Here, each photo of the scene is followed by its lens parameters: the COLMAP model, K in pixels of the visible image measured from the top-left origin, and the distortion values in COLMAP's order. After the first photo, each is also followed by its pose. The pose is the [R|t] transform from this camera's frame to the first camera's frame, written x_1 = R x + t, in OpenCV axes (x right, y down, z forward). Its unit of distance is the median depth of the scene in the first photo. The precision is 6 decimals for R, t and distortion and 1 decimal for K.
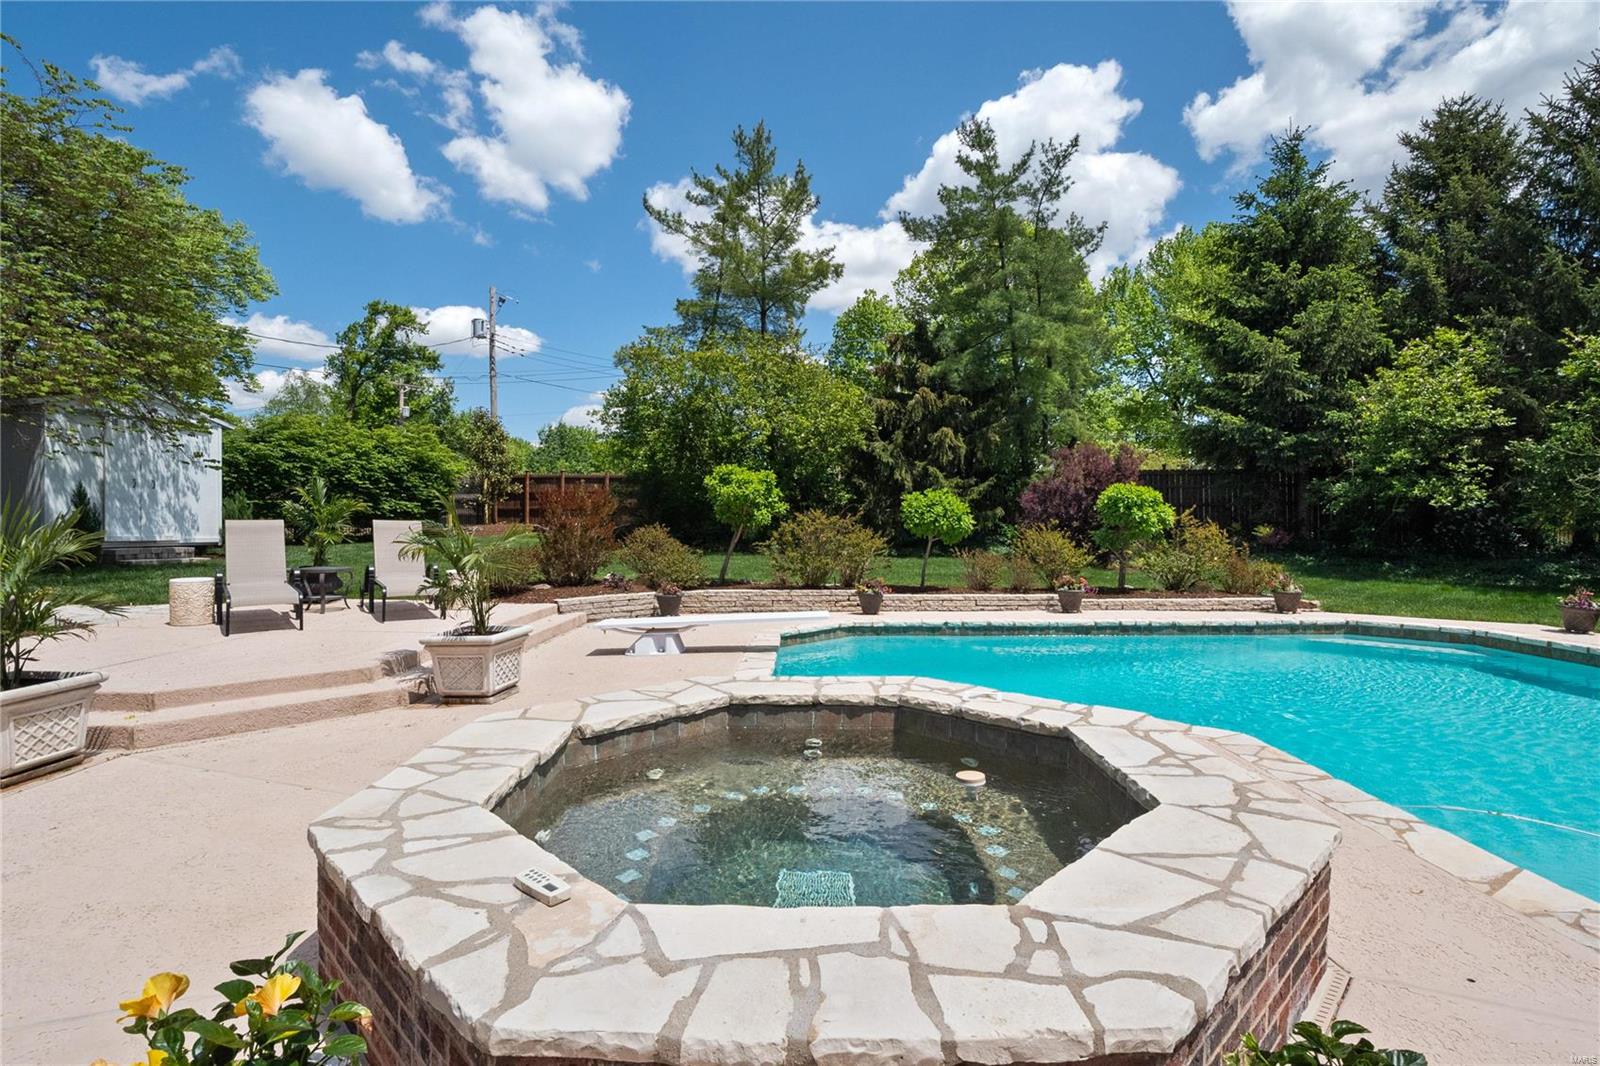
lens RADIAL K [[755.3, 0, 804.9], [0, 755.3, 522.4], [0, 0, 1]] dist [-0.001680, -0.000594]
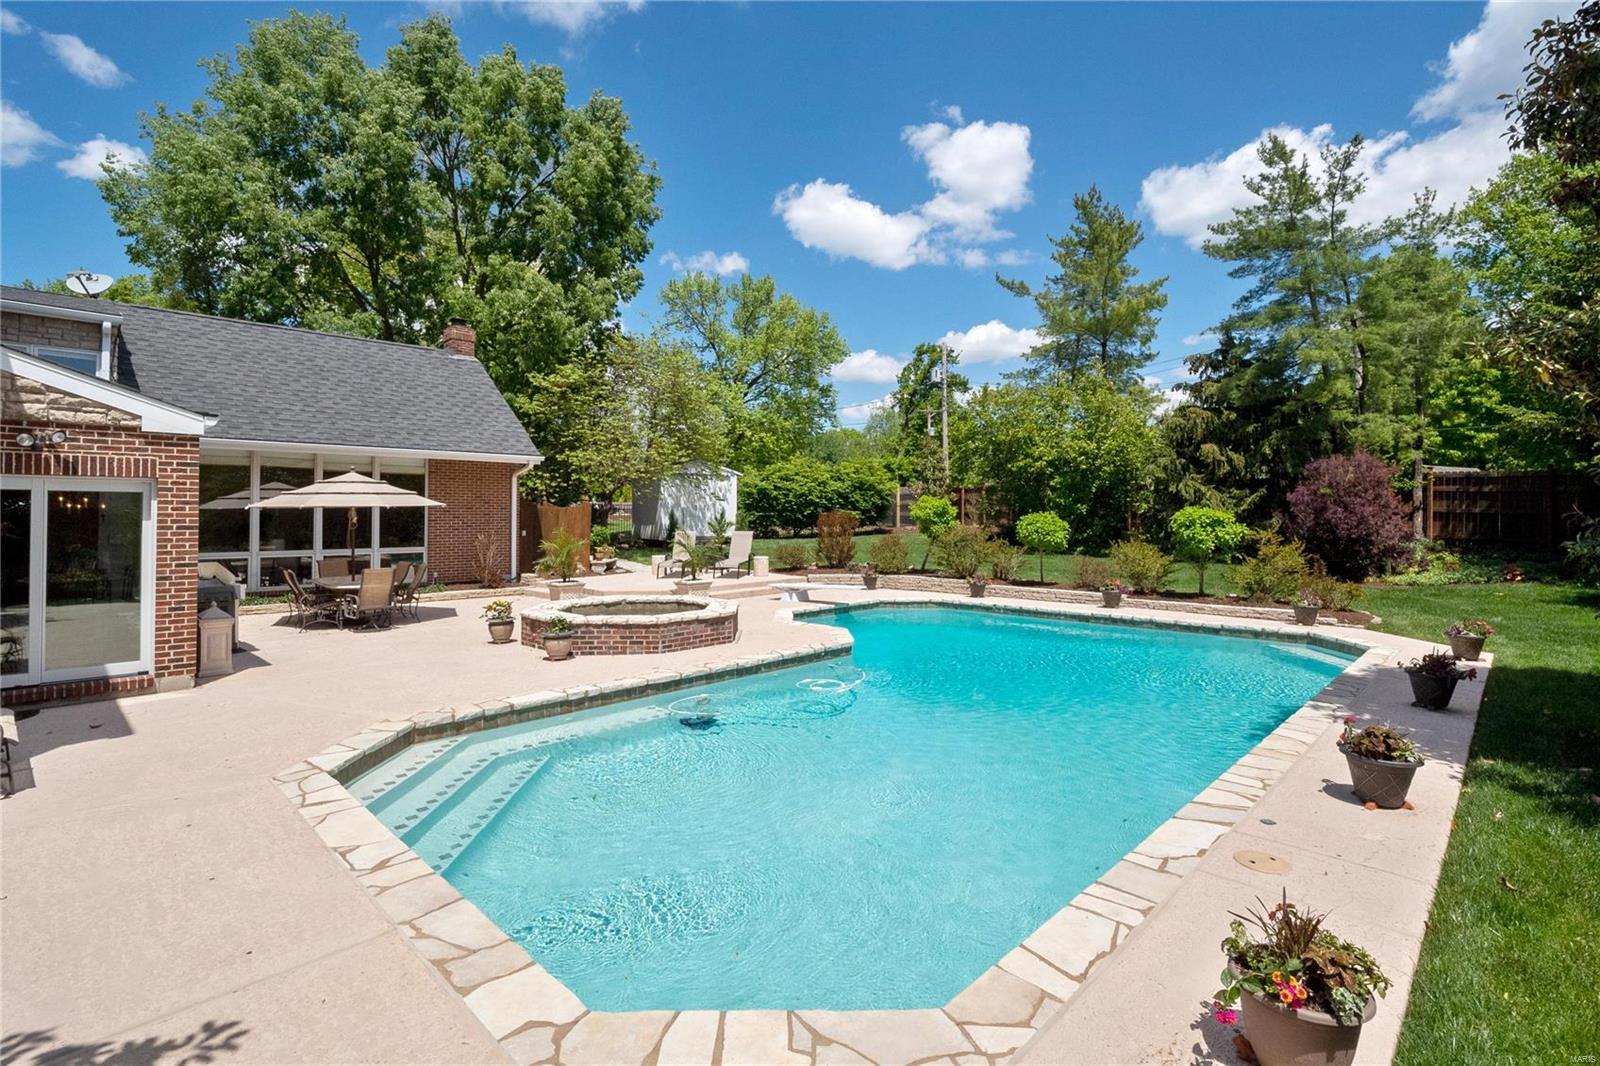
lens RADIAL K [[755.3, 0, 804.9], [0, 755.3, 522.4], [0, 0, 1]] dist [-0.001680, -0.000594]
pose [[0.723704, 0.008952, -0.690052, 0.530397], [0.000458, 0.999909, 0.013451, -0.028996], [0.690110, -0.010051, 0.723635, -0.197293]]
